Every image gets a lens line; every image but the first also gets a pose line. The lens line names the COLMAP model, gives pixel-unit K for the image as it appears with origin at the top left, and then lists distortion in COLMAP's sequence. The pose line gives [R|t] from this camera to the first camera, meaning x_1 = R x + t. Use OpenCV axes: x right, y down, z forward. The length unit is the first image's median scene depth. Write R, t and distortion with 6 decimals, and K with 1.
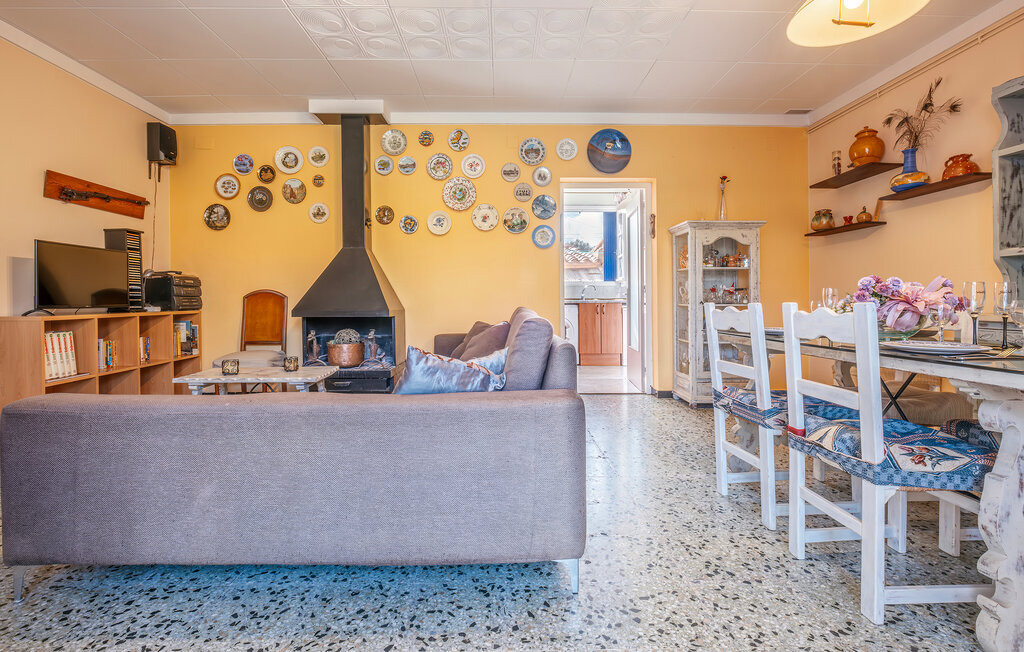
lens RADIAL K [[447.9, 0, 507.7], [0, 447.9, 309.1], [0, 0, 1]] dist [-0.003038, -0.000397]
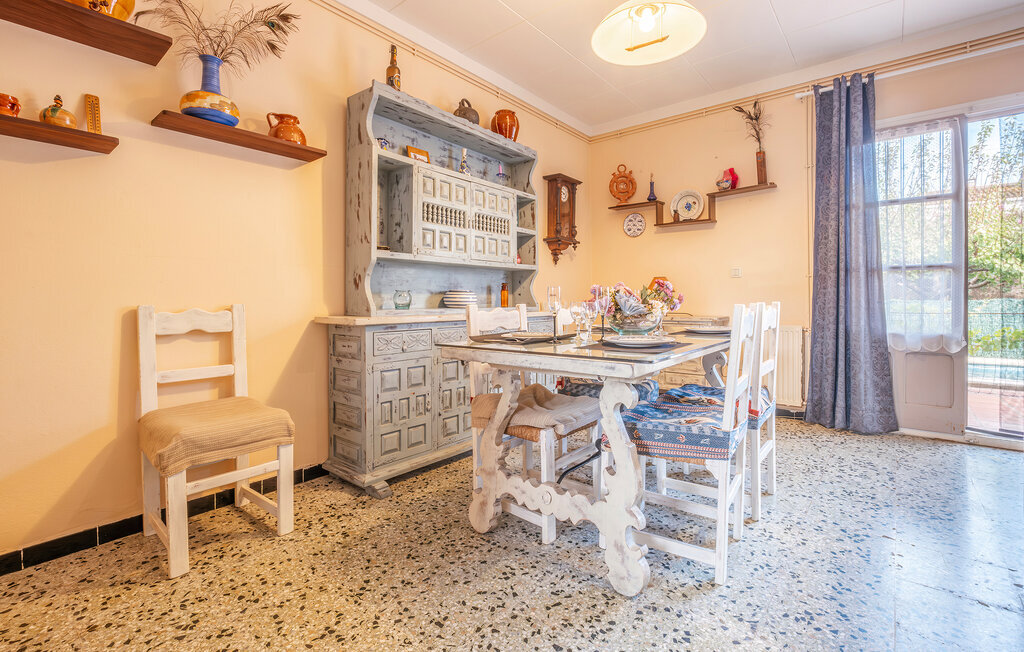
lens RADIAL K [[470.6, 0, 513.6], [0, 470.6, 295.7], [0, 0, 1]] dist [-0.002025, -0.000340]
pose [[-0.767408, 0.010183, 0.641078, 0.133275], [0.020473, 0.999753, 0.008627, -0.020977], [-0.640832, 0.019745, -0.767428, 0.910914]]
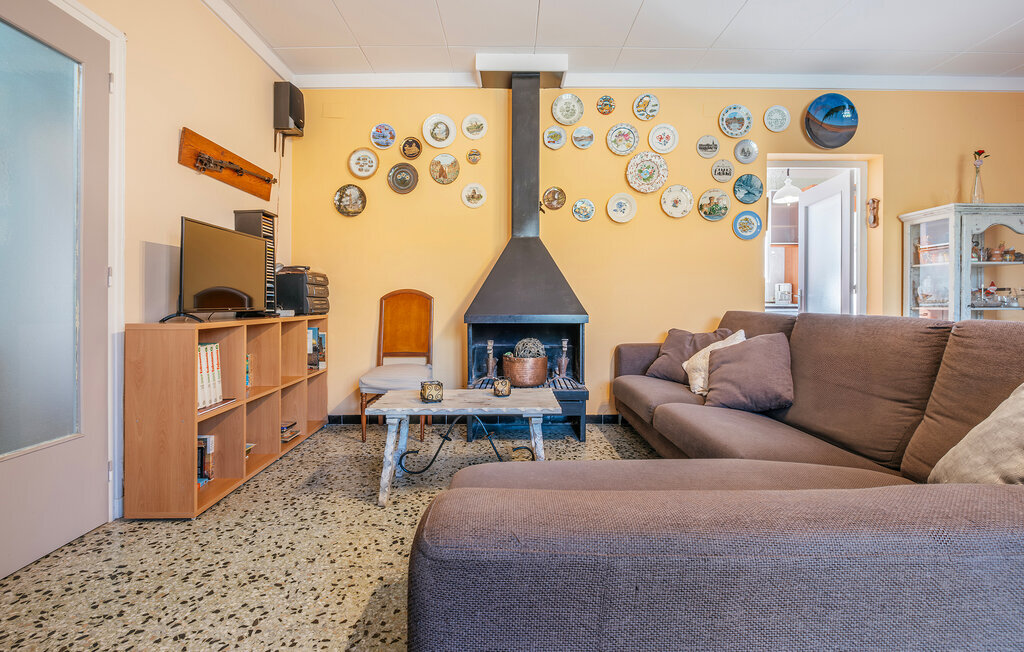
lens RADIAL K [[445.5, 0, 516.0], [0, 445.5, 308.8], [0, 0, 1]] dist [-0.004247, -0.000837]
pose [[0.999999, 0.000762, -0.000672, -0.347003], [-0.000769, 0.999952, -0.009776, -0.000164], [0.000664, 0.009776, 0.999952, 0.189328]]
